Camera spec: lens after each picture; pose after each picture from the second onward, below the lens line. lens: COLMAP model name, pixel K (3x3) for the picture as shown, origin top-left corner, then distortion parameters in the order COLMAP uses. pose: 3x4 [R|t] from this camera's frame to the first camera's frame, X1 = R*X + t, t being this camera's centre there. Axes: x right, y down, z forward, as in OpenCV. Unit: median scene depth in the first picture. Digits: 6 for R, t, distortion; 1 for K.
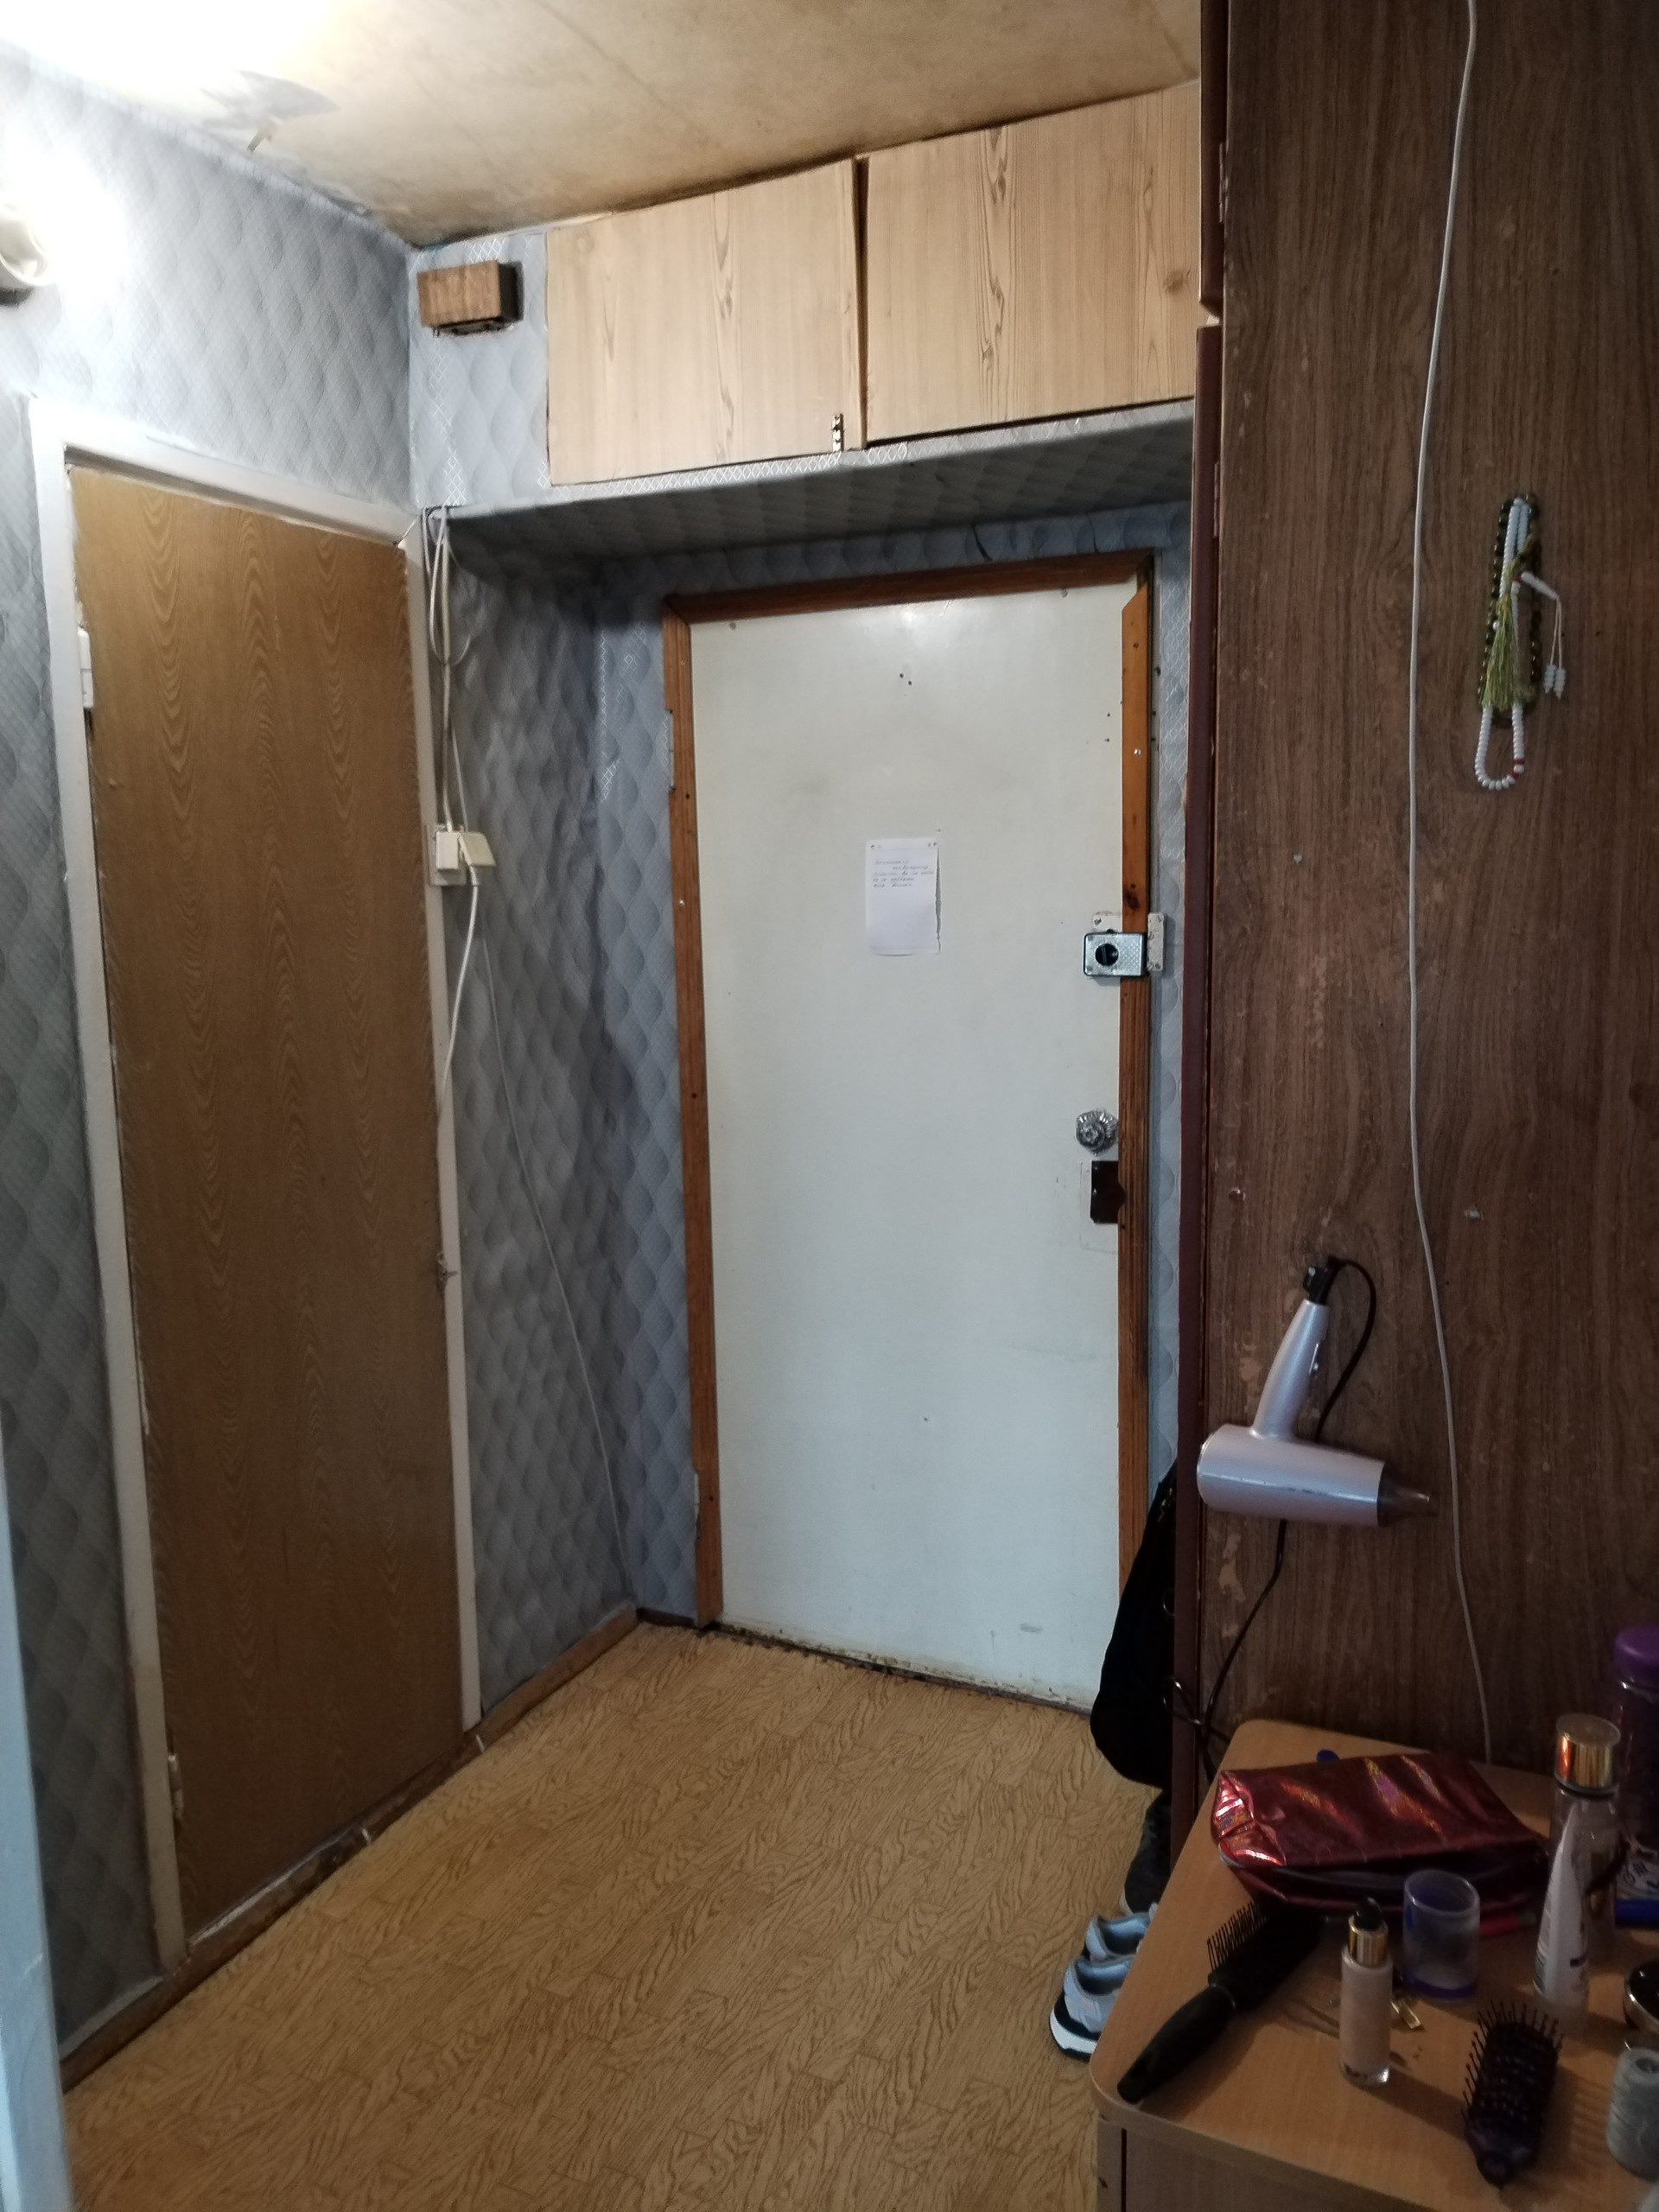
lens RADIAL K [[1608.2, 0, 787.1], [0, 1608.2, 1066.7], [0, 0, 1]] dist [0.032255, -0.019818]
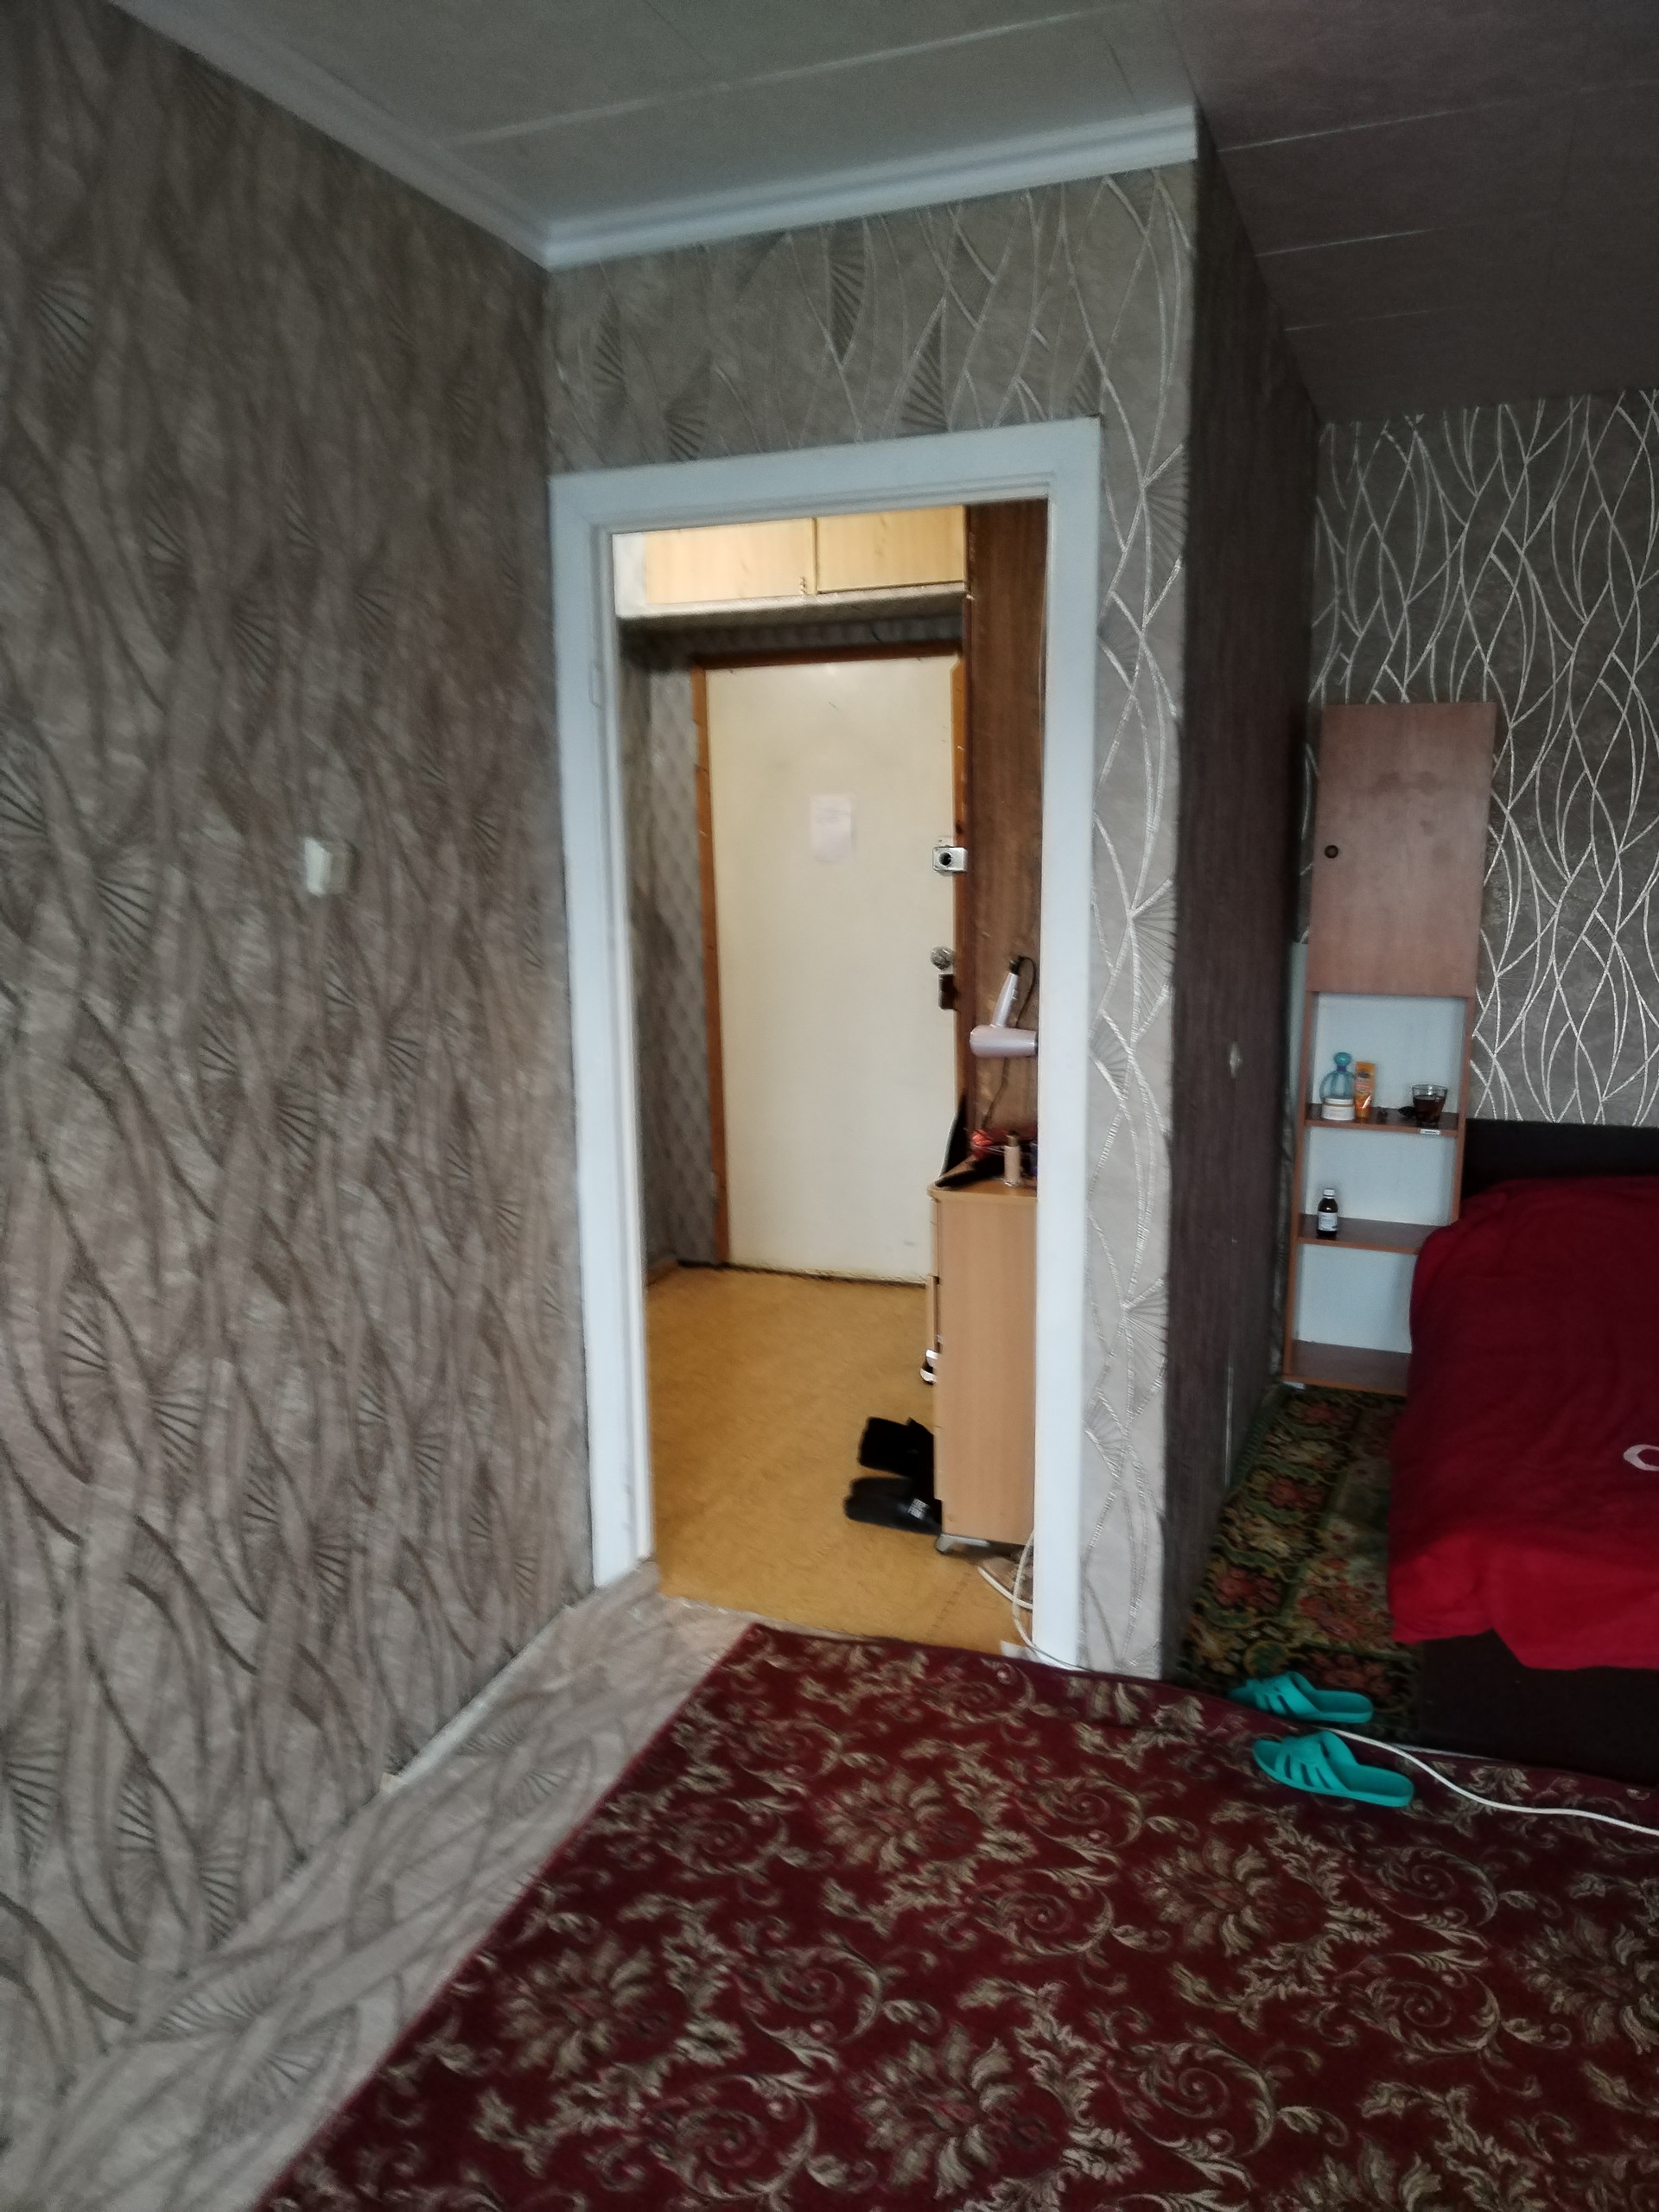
lens RADIAL K [[1608.2, 0, 829.5], [0, 1608.2, 1100.9], [0, 0, 1]] dist [0.032255, -0.019818]
pose [[0.994818, -0.020784, 0.099528, -0.111668], [0.016432, 0.998881, 0.044346, 0.111561], [-0.100339, -0.042481, 0.994046, -0.752591]]
